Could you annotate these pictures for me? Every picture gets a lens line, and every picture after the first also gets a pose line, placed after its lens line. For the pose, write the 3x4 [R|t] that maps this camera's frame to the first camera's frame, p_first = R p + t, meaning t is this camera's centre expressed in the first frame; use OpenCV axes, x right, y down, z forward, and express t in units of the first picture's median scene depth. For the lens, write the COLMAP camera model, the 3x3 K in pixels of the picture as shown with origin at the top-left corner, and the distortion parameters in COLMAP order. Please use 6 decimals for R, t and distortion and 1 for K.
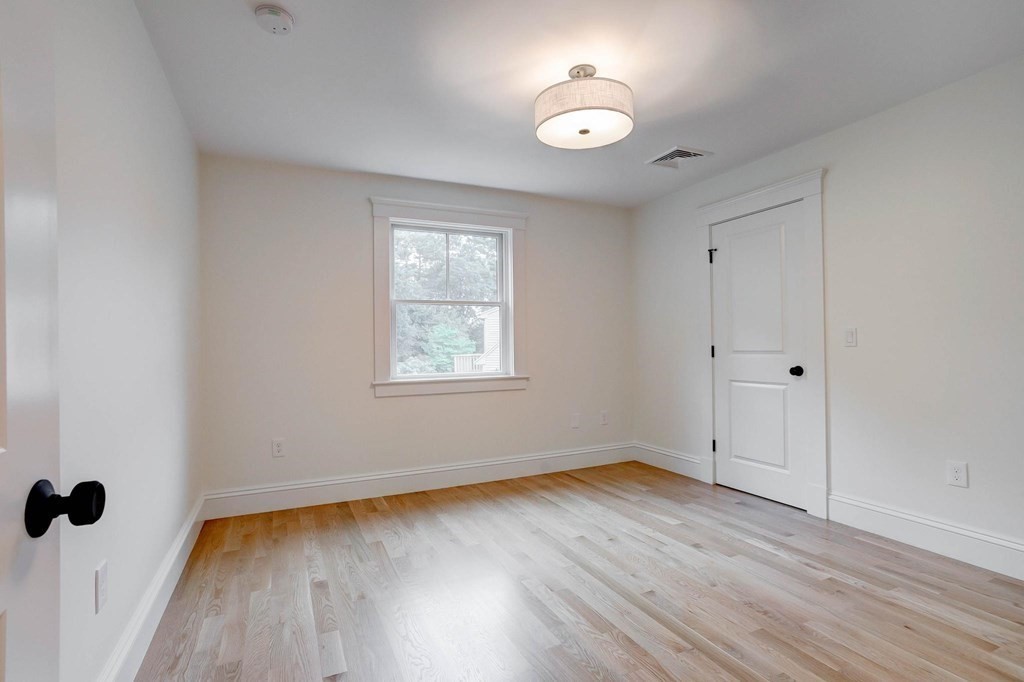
lens RADIAL K [[491.8, 0, 510.8], [0, 491.8, 344.9], [0, 0, 1]] dist [-0.039260, 0.024091]
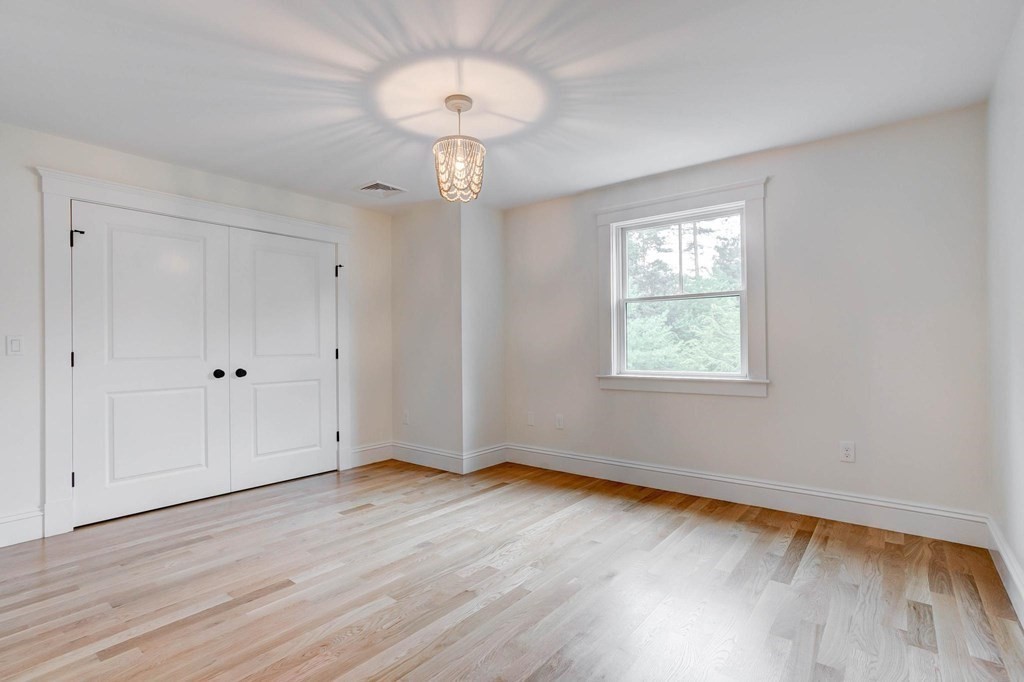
lens RADIAL K [[491.8, 0, 514.0], [0, 491.8, 337.9], [0, 0, 1]] dist [-0.039260, 0.024091]
pose [[0.431222, -0.008430, -0.902206, 0.623852], [0.007633, 0.999955, -0.005695, -0.005476], [0.902213, -0.004431, 0.431267, 0.330679]]
